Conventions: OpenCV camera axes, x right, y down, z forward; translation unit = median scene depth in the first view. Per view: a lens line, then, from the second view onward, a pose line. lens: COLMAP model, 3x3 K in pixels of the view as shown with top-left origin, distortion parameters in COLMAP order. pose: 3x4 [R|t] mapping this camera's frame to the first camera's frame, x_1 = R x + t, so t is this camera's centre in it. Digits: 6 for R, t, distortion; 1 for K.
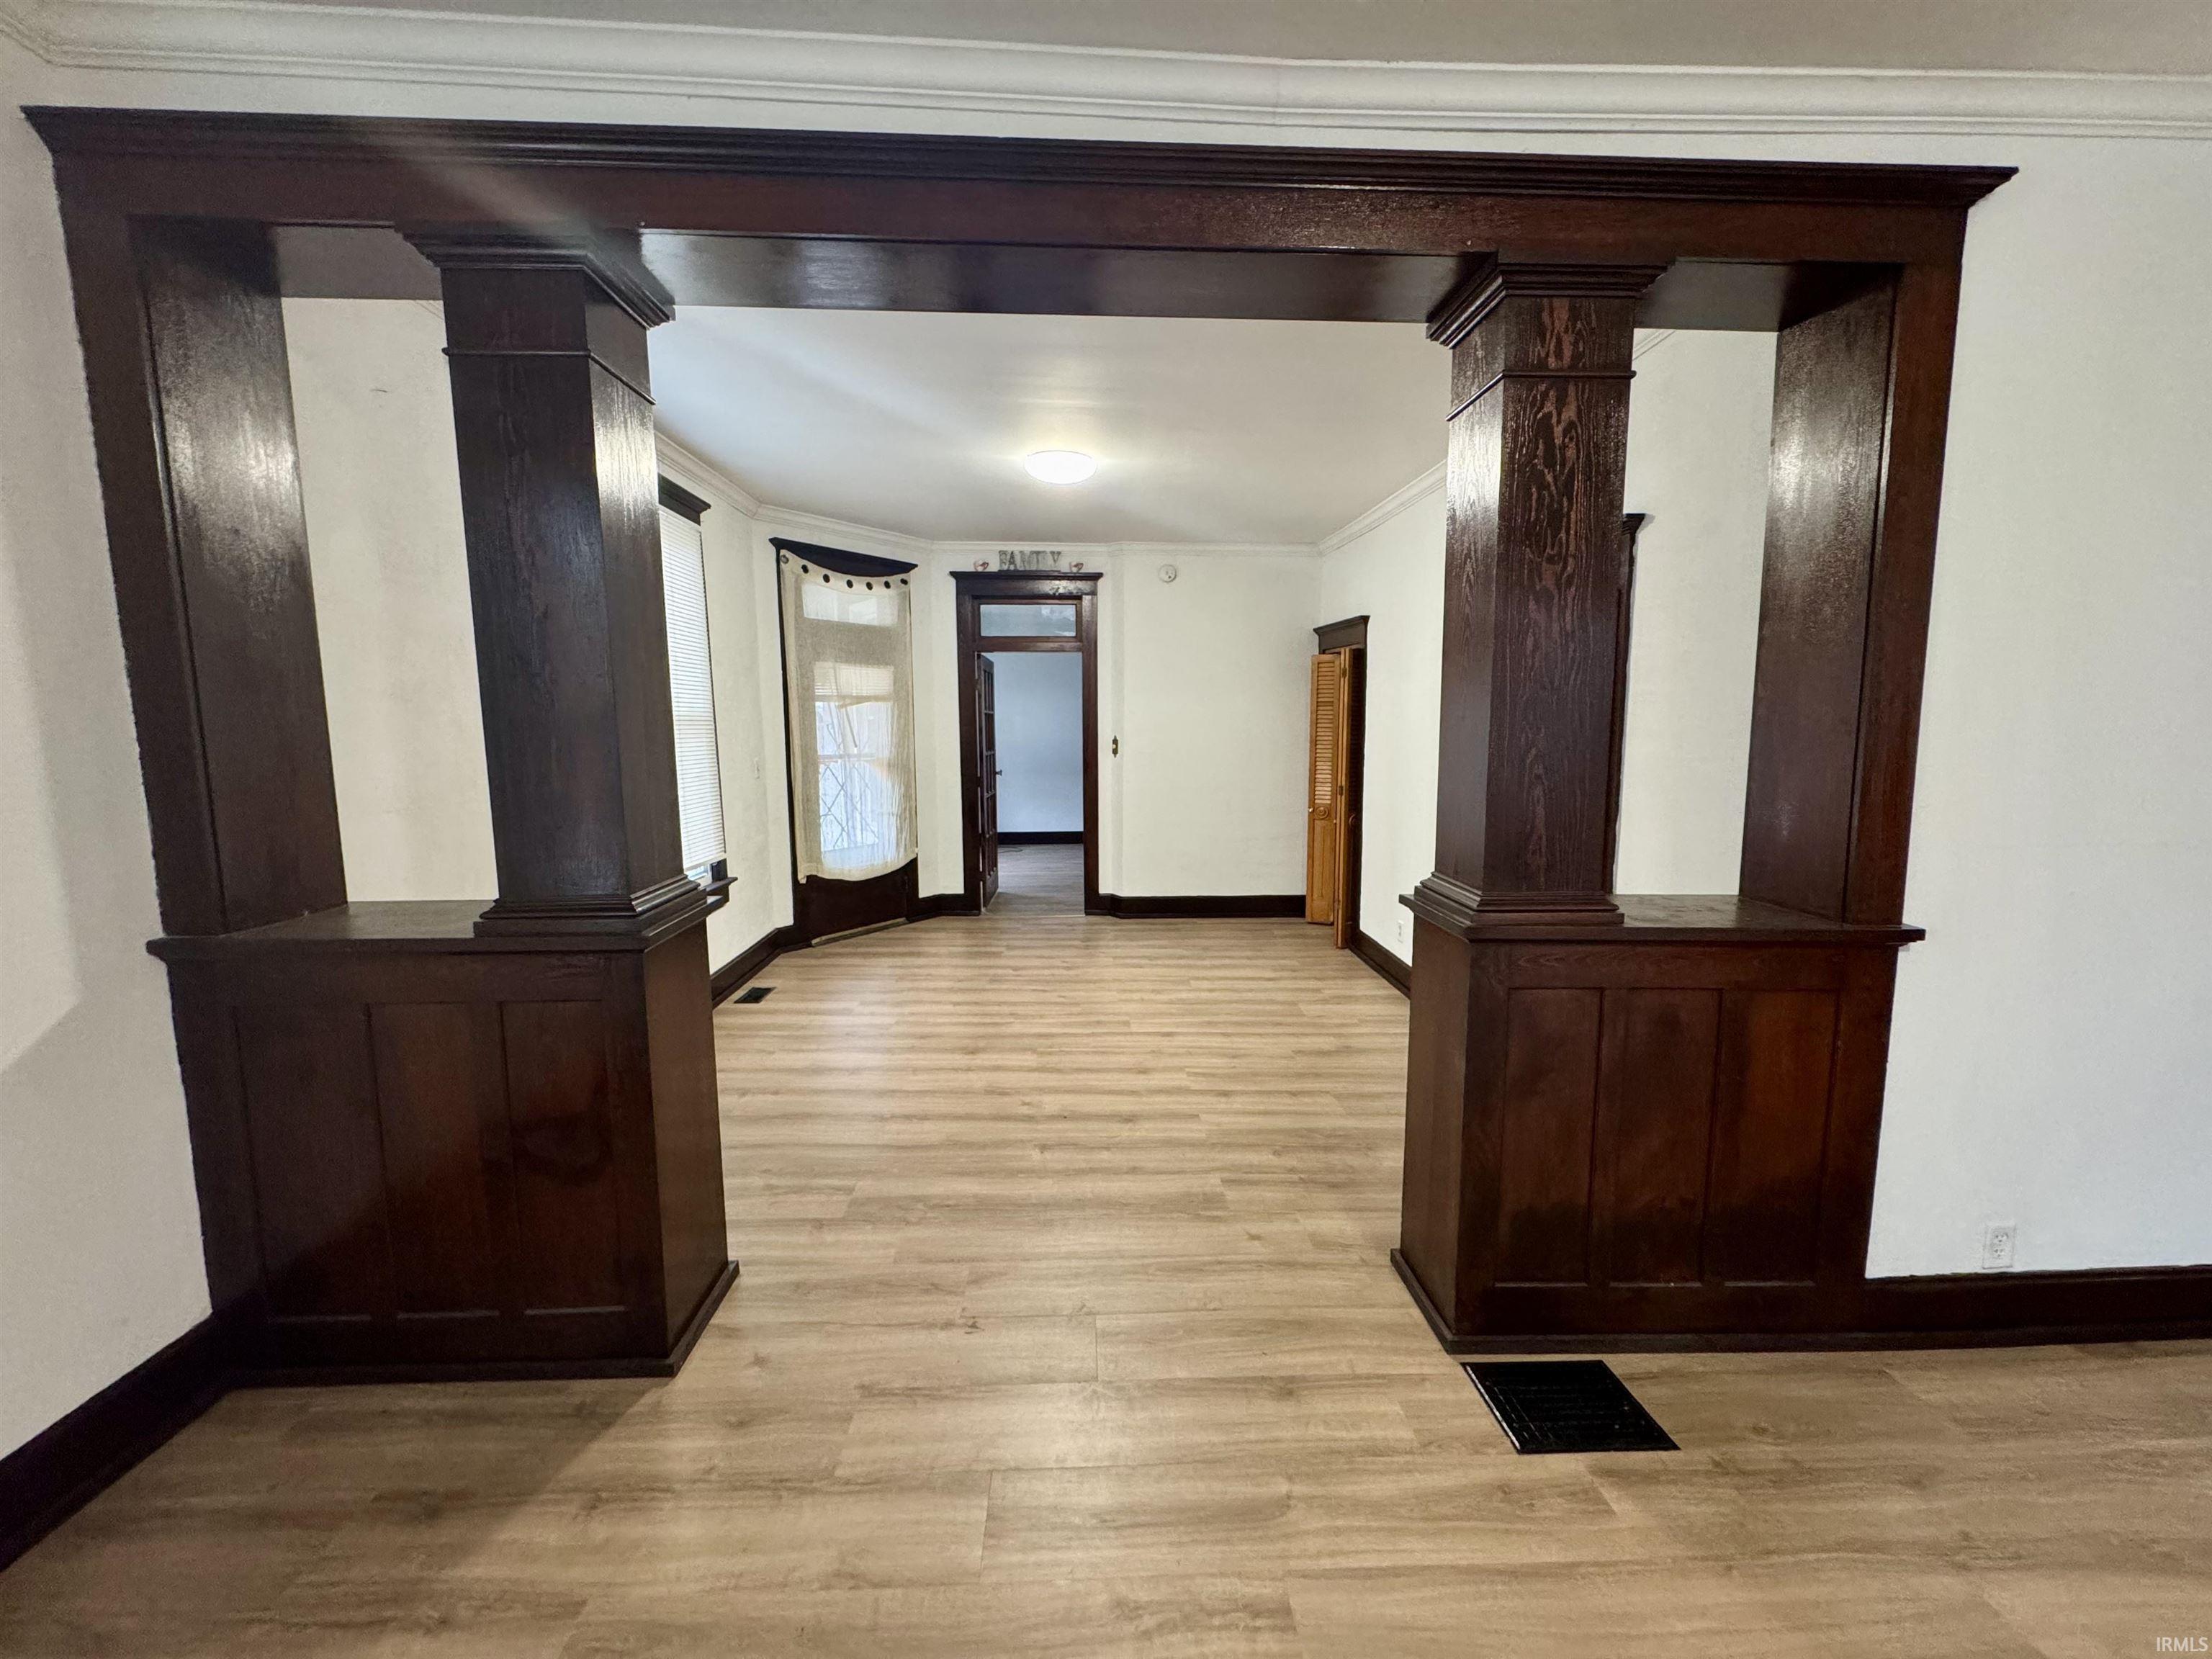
lens RADIAL K [[875.2, 0, 1107.7], [0, 875.2, 822.8], [0, 0, 1]] dist [-0.003412, 0.000557]
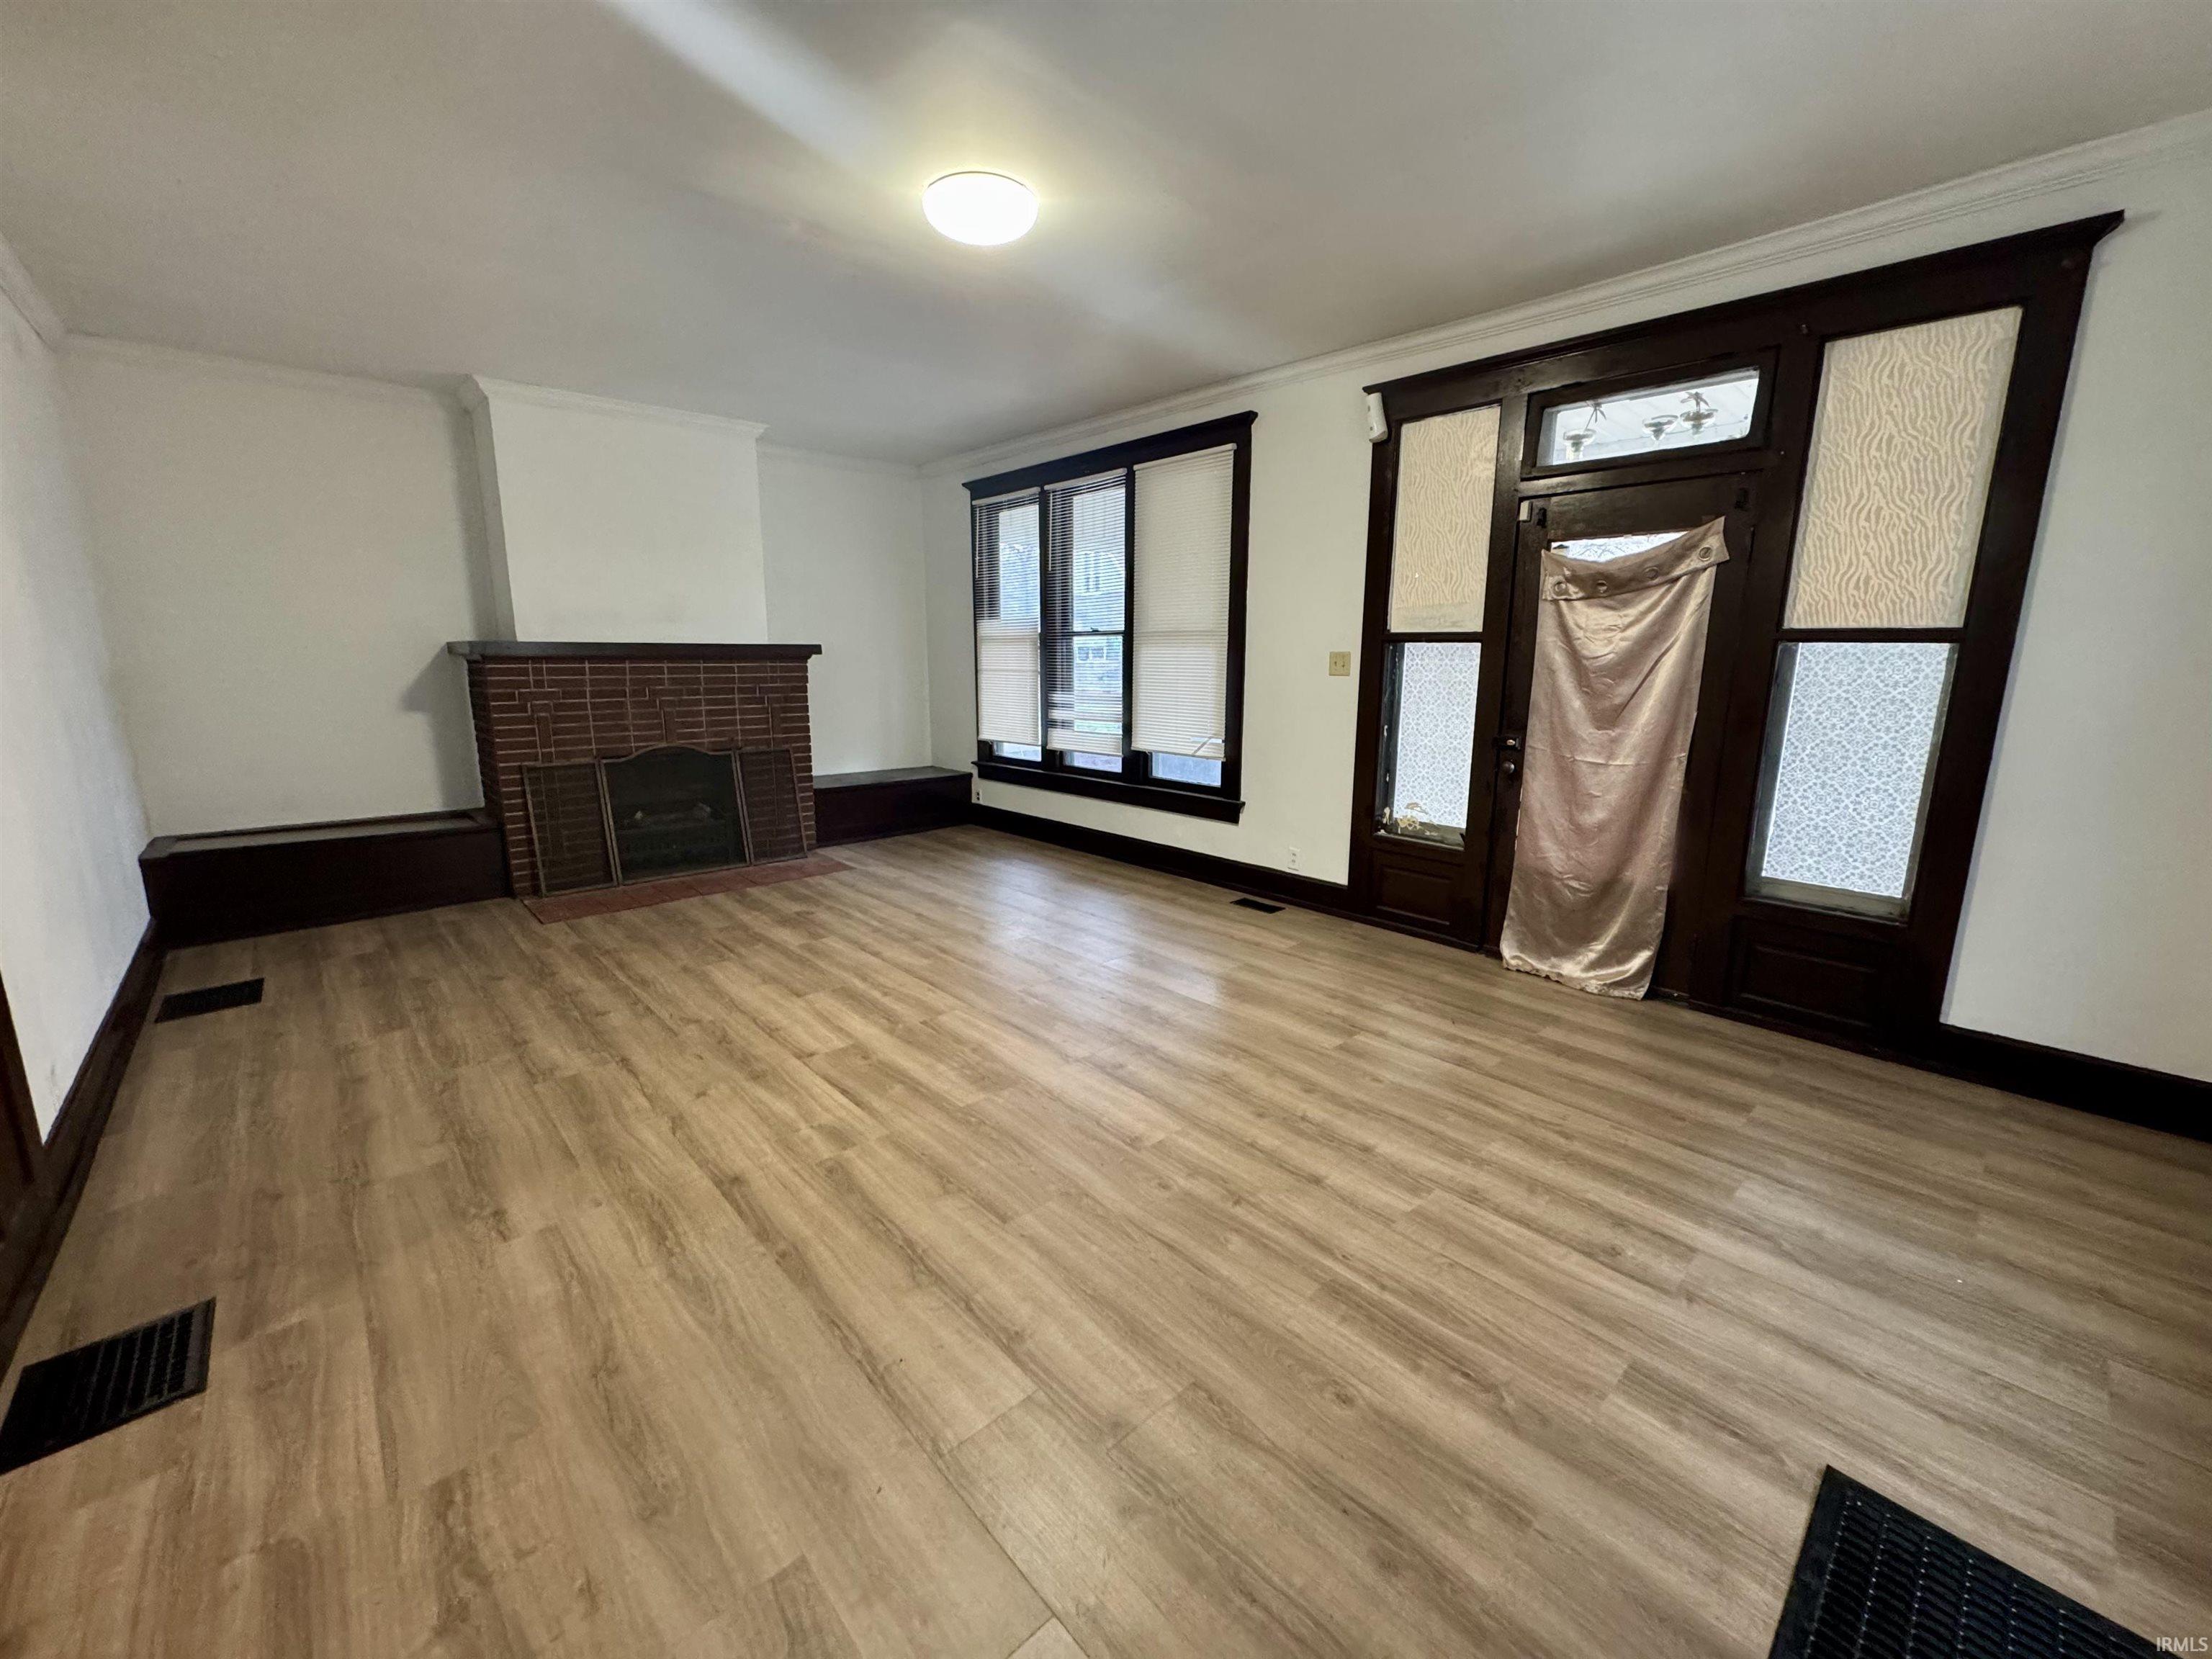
lens RADIAL K [[875.2, 0, 1106.9], [0, 875.2, 824.8], [0, 0, 1]] dist [-0.003412, 0.000557]
pose [[-0.649584, -0.146107, 0.746119, -0.285874], [0.080689, 0.962570, 0.258743, -0.008532], [-0.755996, 0.228279, -0.613481, 0.264948]]
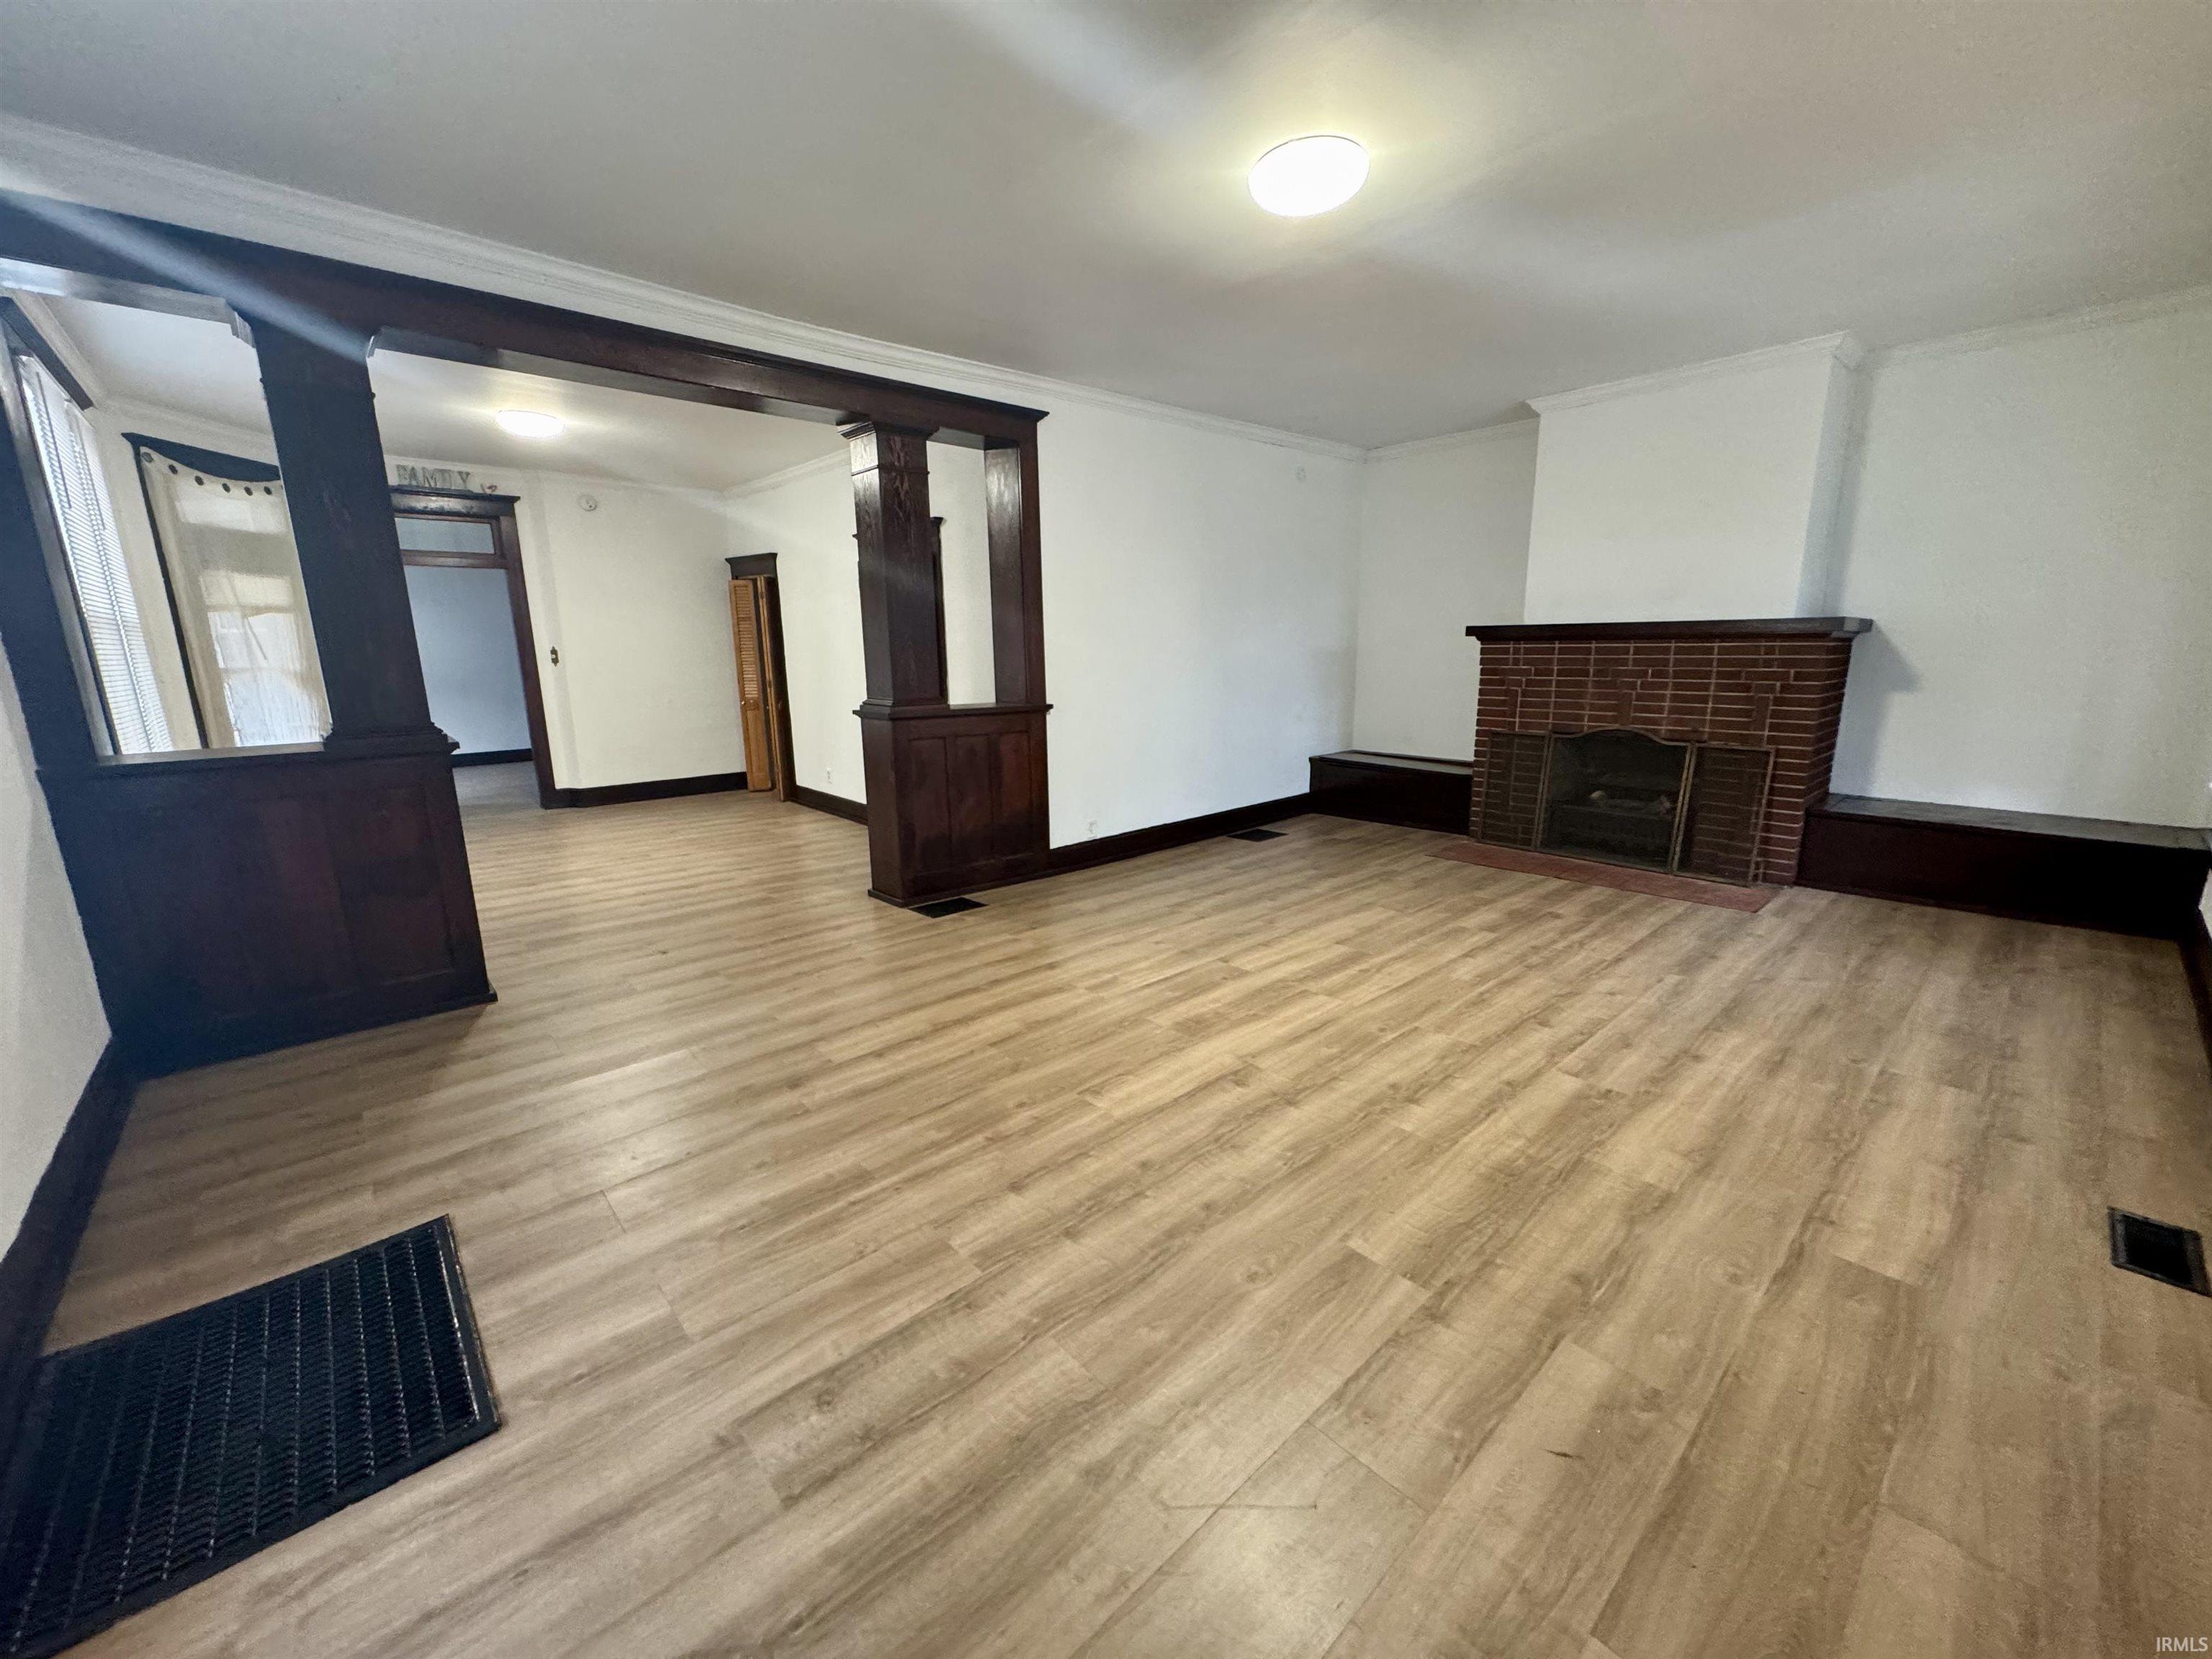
lens RADIAL K [[875.2, 0, 1108.5], [0, 875.2, 823.2], [0, 0, 1]] dist [-0.003412, 0.000557]
pose [[0.767564, -0.137806, 0.625983, -0.252910], [0.083185, 0.989772, 0.115893, 0.076921], [-0.635551, -0.036882, 0.771177, -0.464496]]
